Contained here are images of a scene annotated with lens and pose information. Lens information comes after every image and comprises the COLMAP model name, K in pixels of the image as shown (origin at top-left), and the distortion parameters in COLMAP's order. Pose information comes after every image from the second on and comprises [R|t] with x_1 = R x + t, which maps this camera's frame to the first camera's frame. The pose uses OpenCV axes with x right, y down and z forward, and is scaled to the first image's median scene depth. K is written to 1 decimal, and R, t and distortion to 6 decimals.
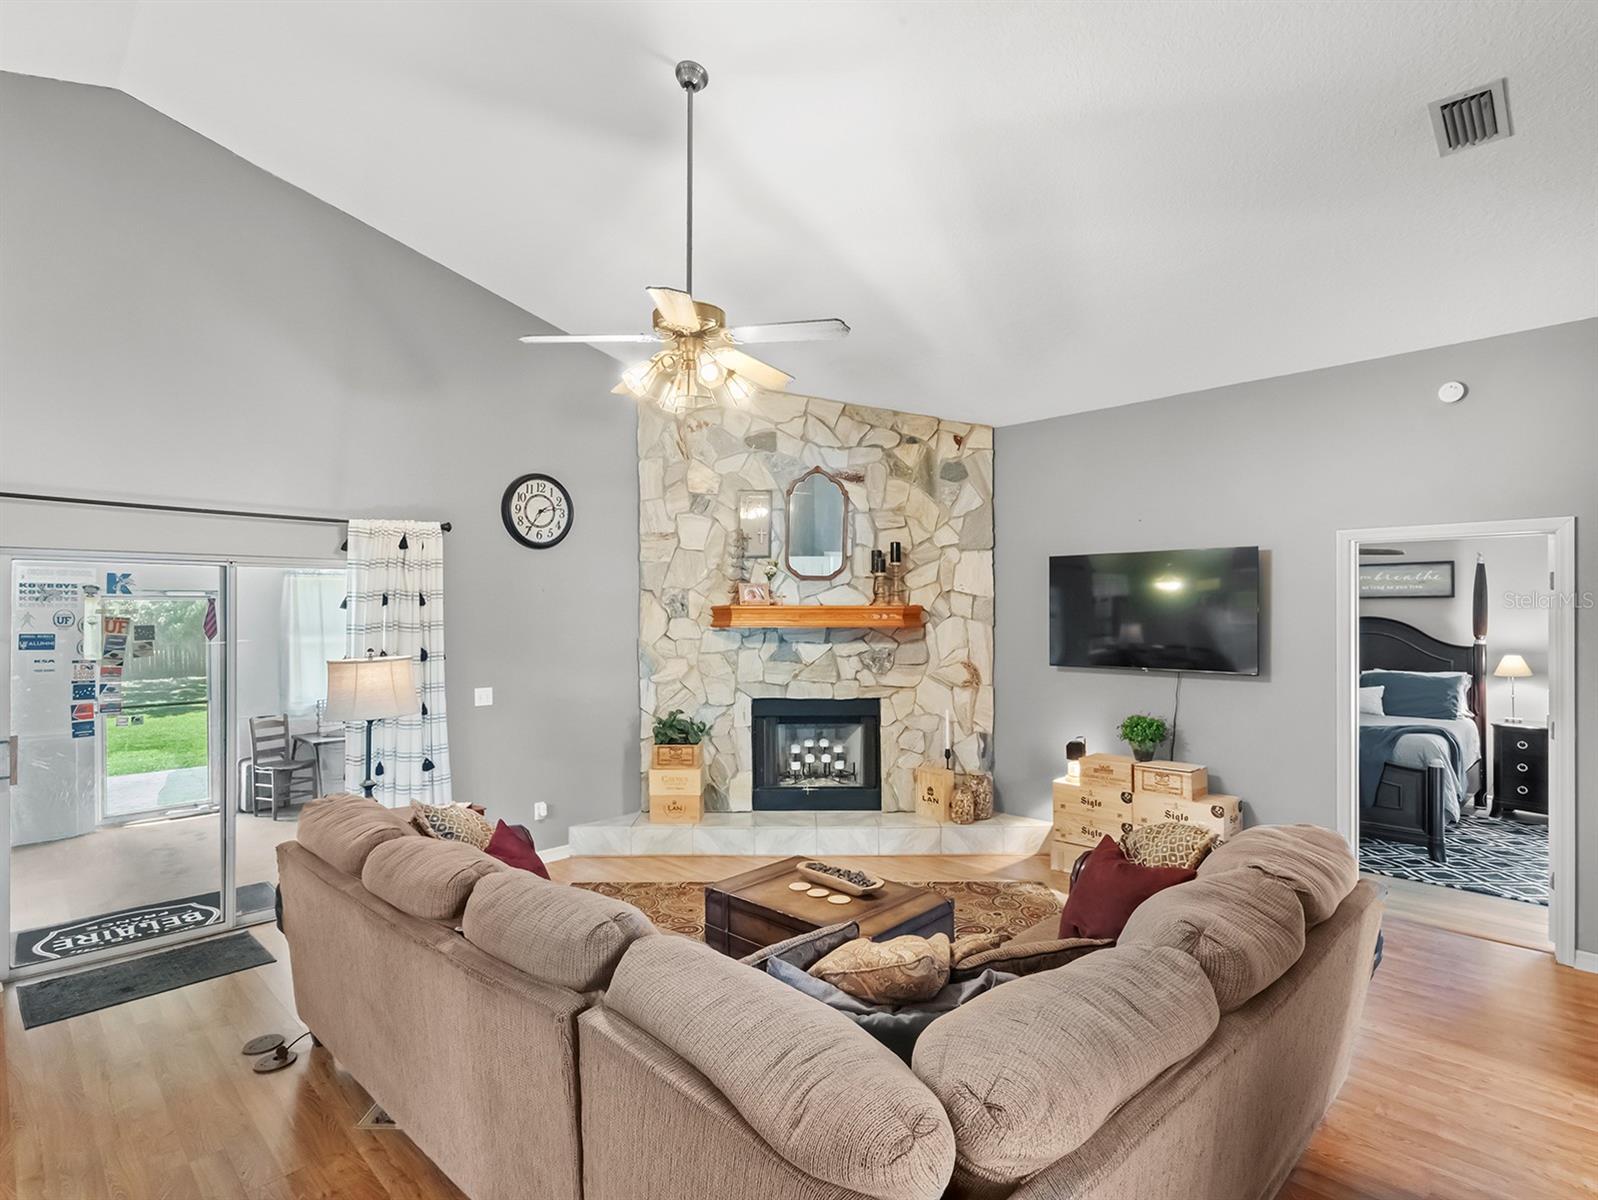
lens RADIAL K [[819.9, 0, 789.9], [0, 819.9, 612.0], [0, 0, 1]] dist [-0.009681, 0.004004]
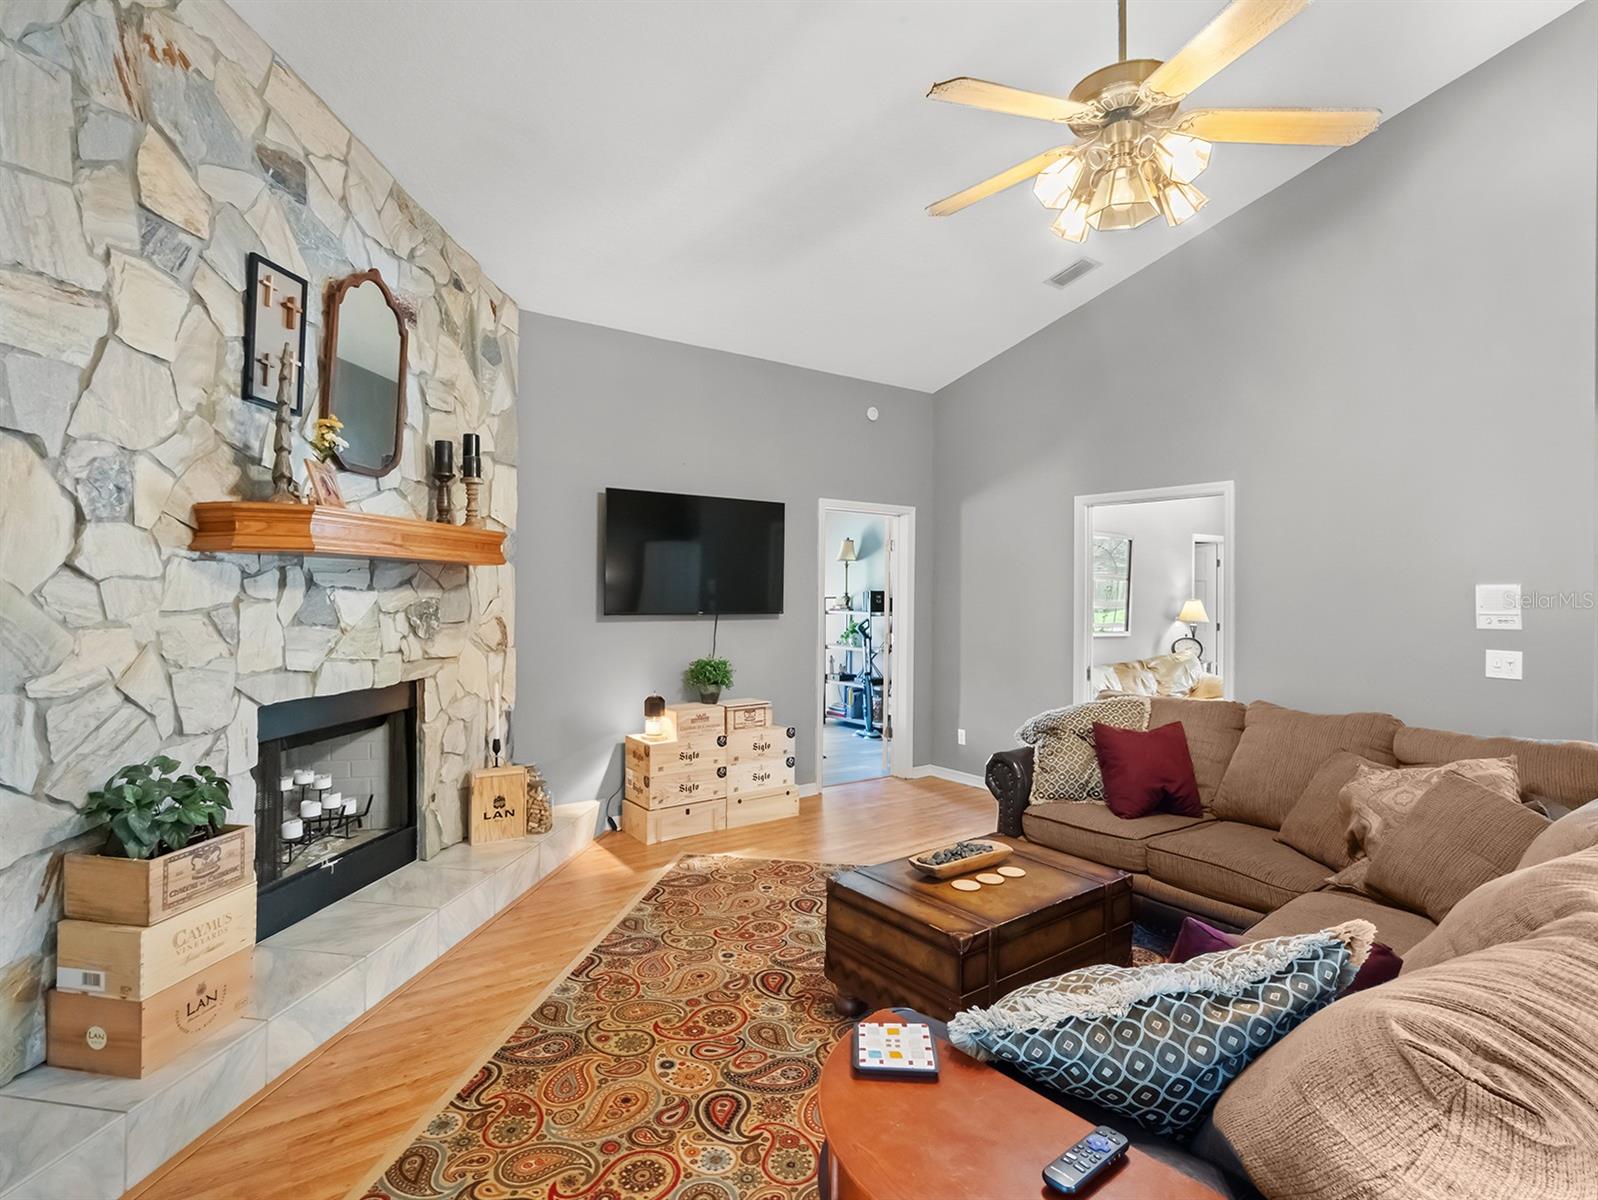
lens RADIAL K [[819.9, 0, 797.6], [0, 819.9, 590.2], [0, 0, 1]] dist [-0.009681, 0.004004]
pose [[0.143603, 0.005174, 0.989622, -0.466856], [-0.011706, 0.999925, -0.003529, 0.036982], [-0.989566, -0.011078, 0.143653, 0.631664]]
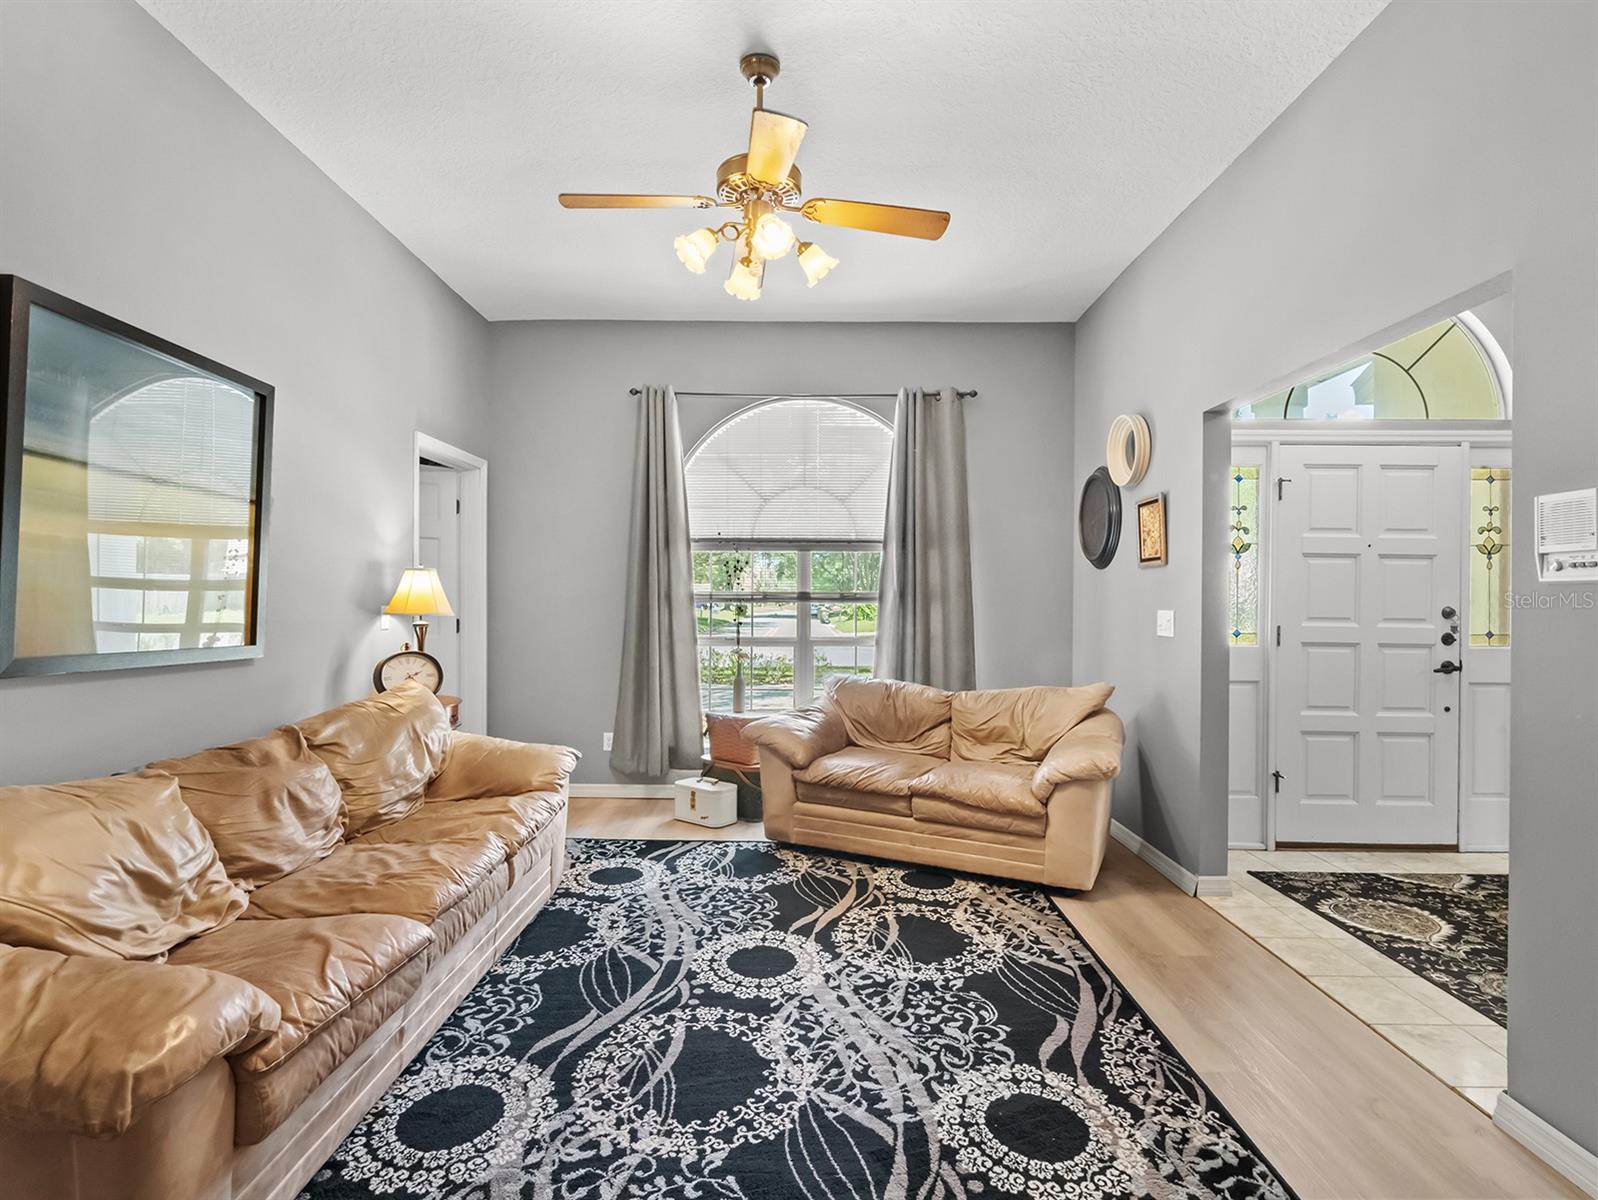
lens RADIAL K [[819.9, 0, 794.1], [0, 819.9, 598.9], [0, 0, 1]] dist [-0.009681, 0.004004]
pose [[-0.707538, -0.004189, 0.706663, 0.383549], [-0.008274, 0.999963, -0.002357, 0.064847], [-0.706627, -0.007514, -0.707546, 0.401599]]
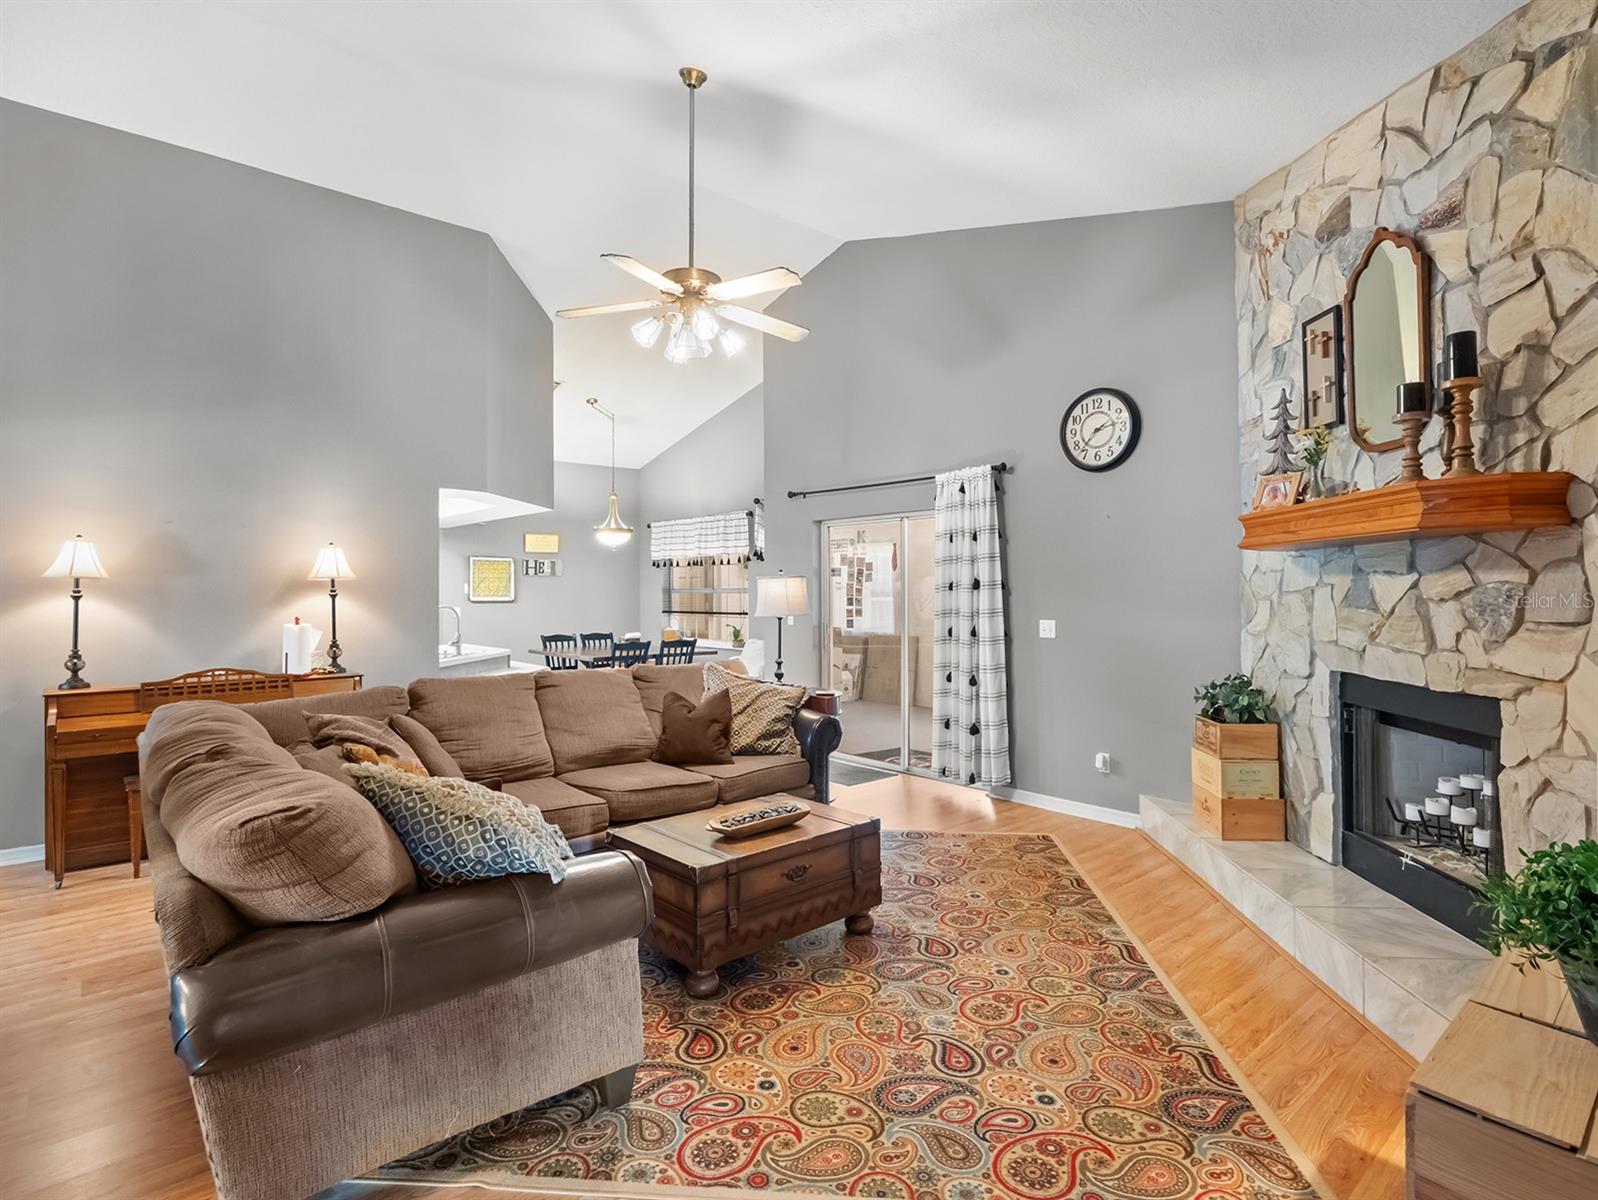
lens RADIAL K [[819.9, 0, 792.5], [0, 819.9, 589.1], [0, 0, 1]] dist [-0.009681, 0.004004]
pose [[-0.071847, 0.002218, -0.997413, 0.565237], [0.005546, 0.999983, 0.001824, 0.044668], [0.997400, -0.005401, -0.071858, 0.662838]]
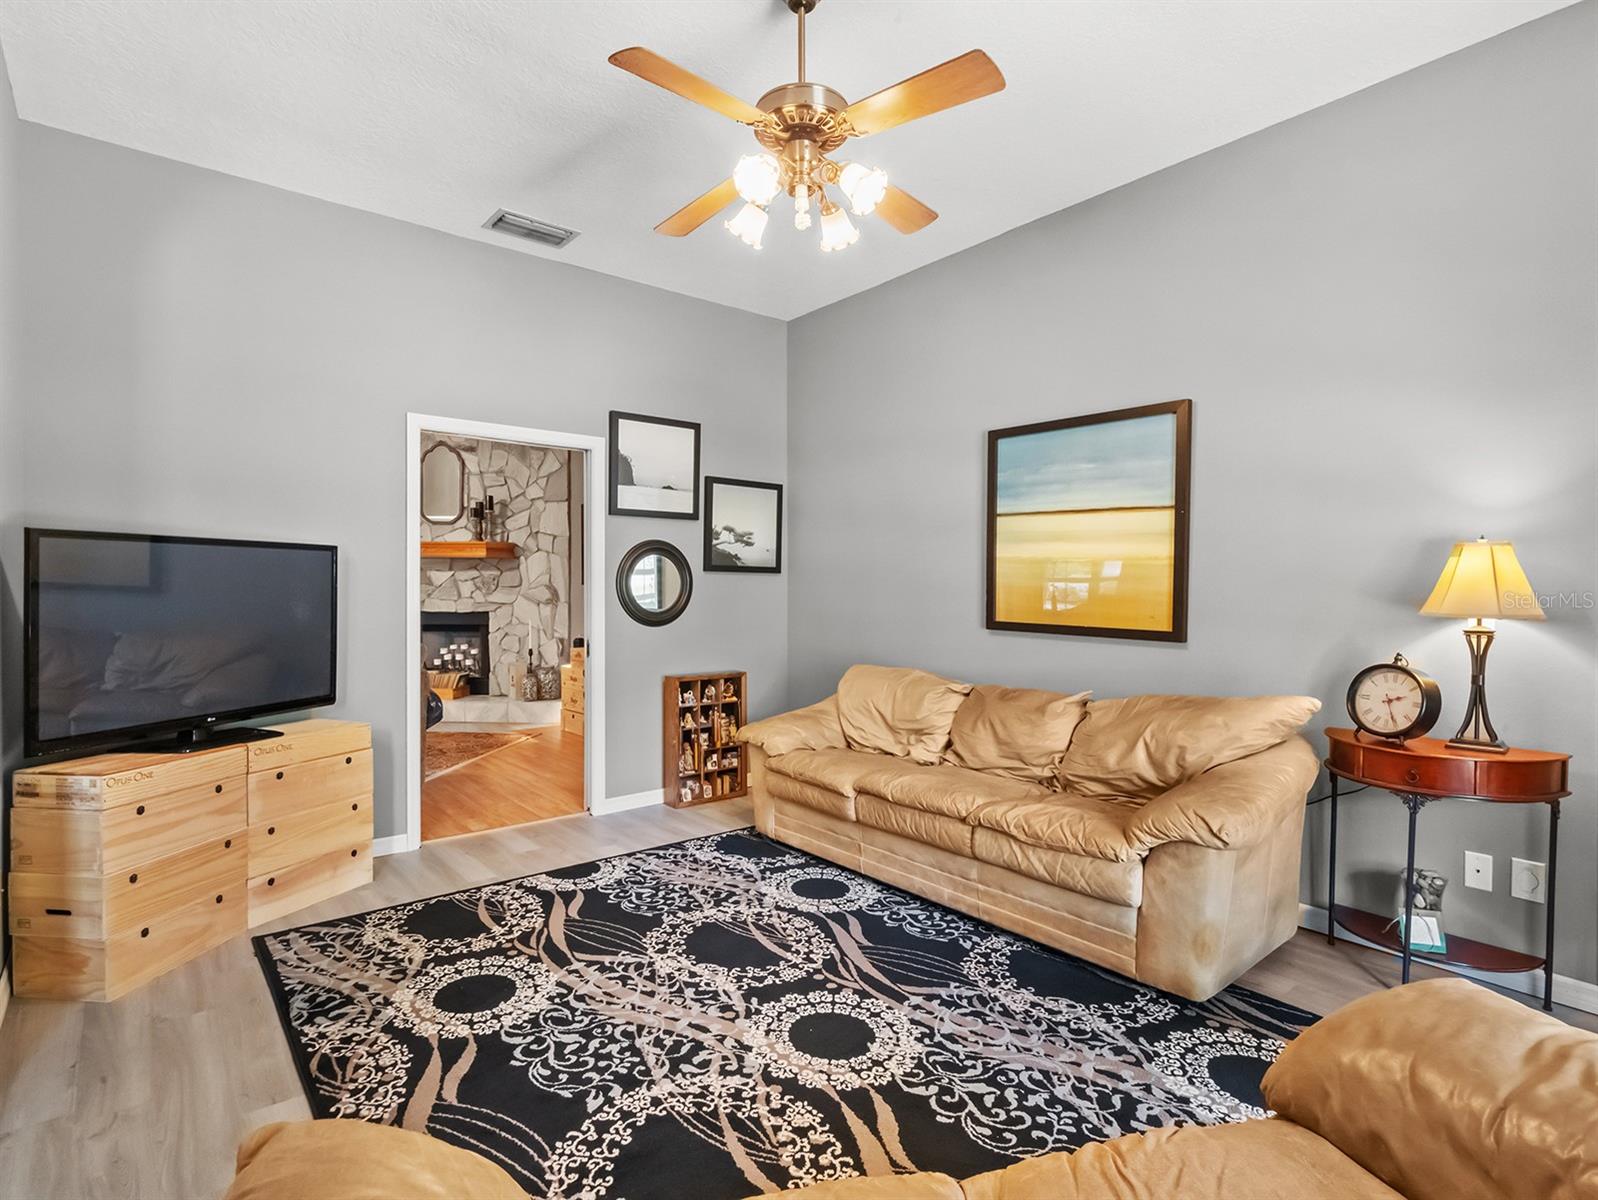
lens RADIAL K [[819.9, 0, 792.7], [0, 819.9, 592.3], [0, 0, 1]] dist [-0.009681, 0.004004]
pose [[0.995068, 0.004210, -0.099101, 0.745219], [-0.003759, 0.999982, 0.004742, 0.064961], [0.099119, -0.004346, 0.995066, -0.295346]]
